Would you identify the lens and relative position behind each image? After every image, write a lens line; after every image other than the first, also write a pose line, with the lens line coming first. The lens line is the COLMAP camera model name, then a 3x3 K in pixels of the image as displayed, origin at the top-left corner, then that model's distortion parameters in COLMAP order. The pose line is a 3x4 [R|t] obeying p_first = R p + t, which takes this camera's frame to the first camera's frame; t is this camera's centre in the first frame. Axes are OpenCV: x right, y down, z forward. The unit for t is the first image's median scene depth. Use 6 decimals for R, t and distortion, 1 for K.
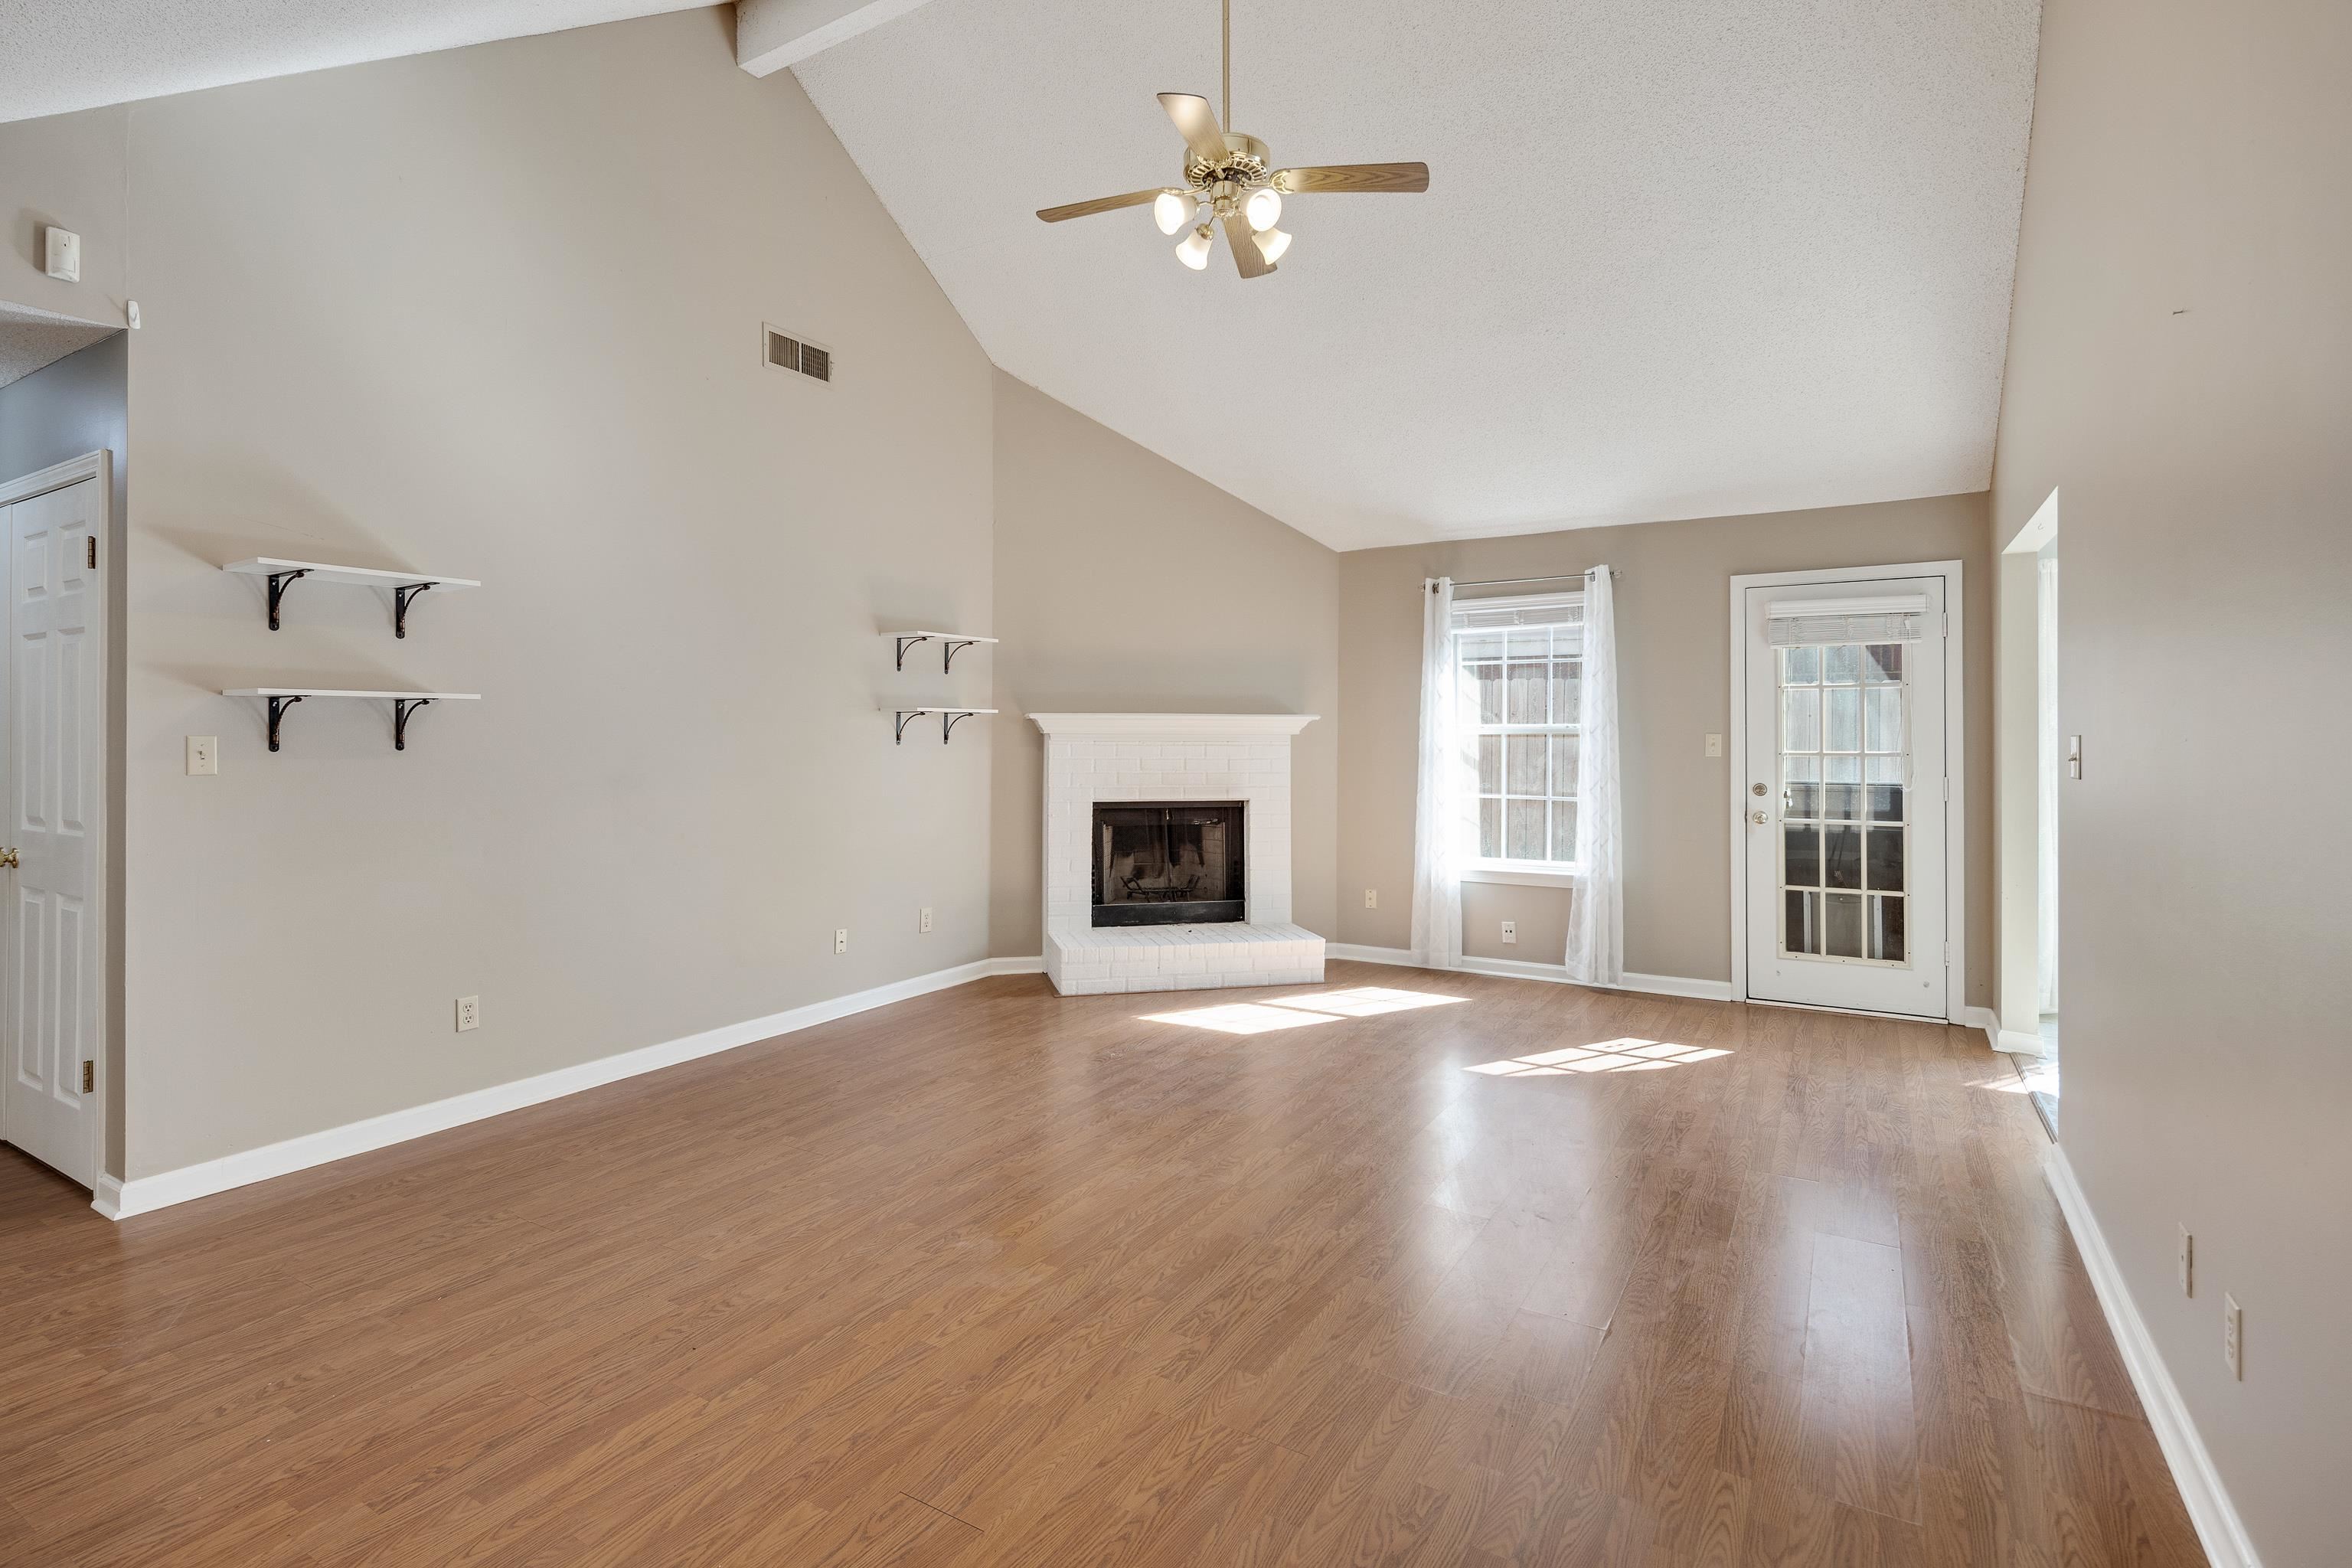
lens RADIAL K [[1139.3, 0, 1165.0], [0, 1139.3, 747.8], [0, 0, 1]] dist [0.002997, -0.000924]
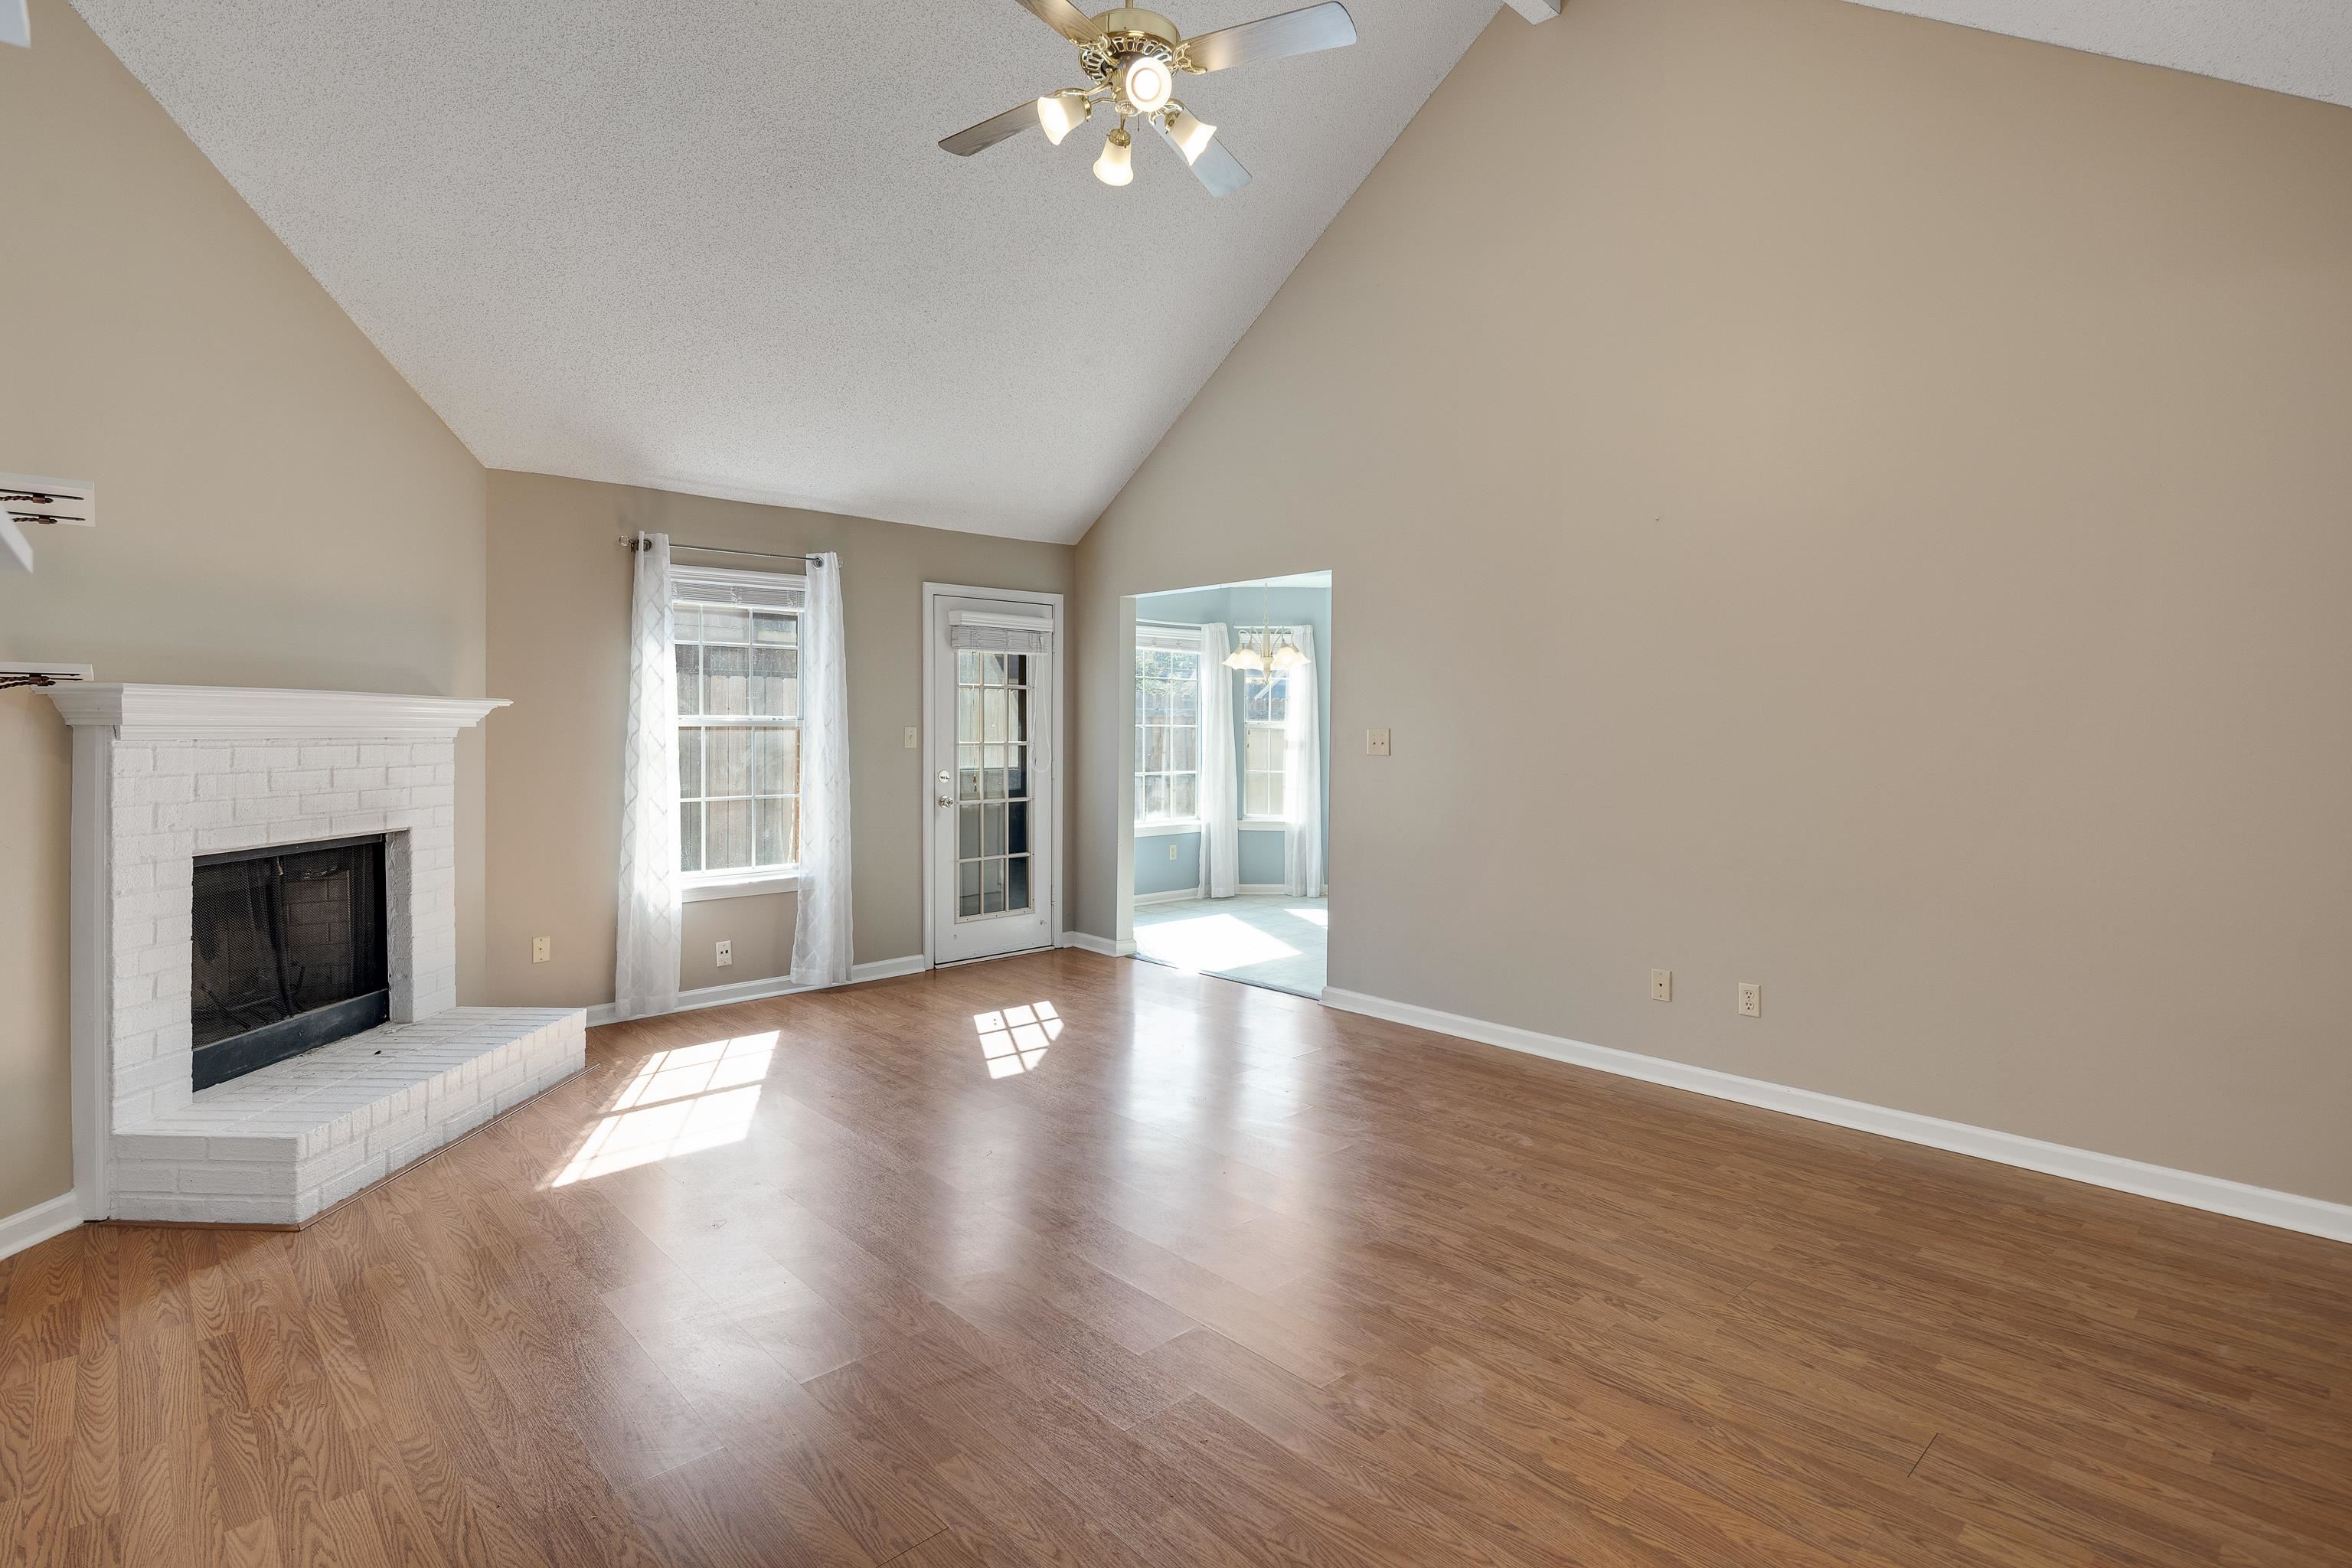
lens RADIAL K [[1139.3, 0, 1165.0], [0, 1139.3, 747.8], [0, 0, 1]] dist [0.002997, -0.000924]
pose [[0.277452, -0.017169, 0.960586, -0.459388], [0.008877, 0.999843, 0.015307, -0.006381], [-0.960698, 0.004280, 0.277561, 0.449294]]
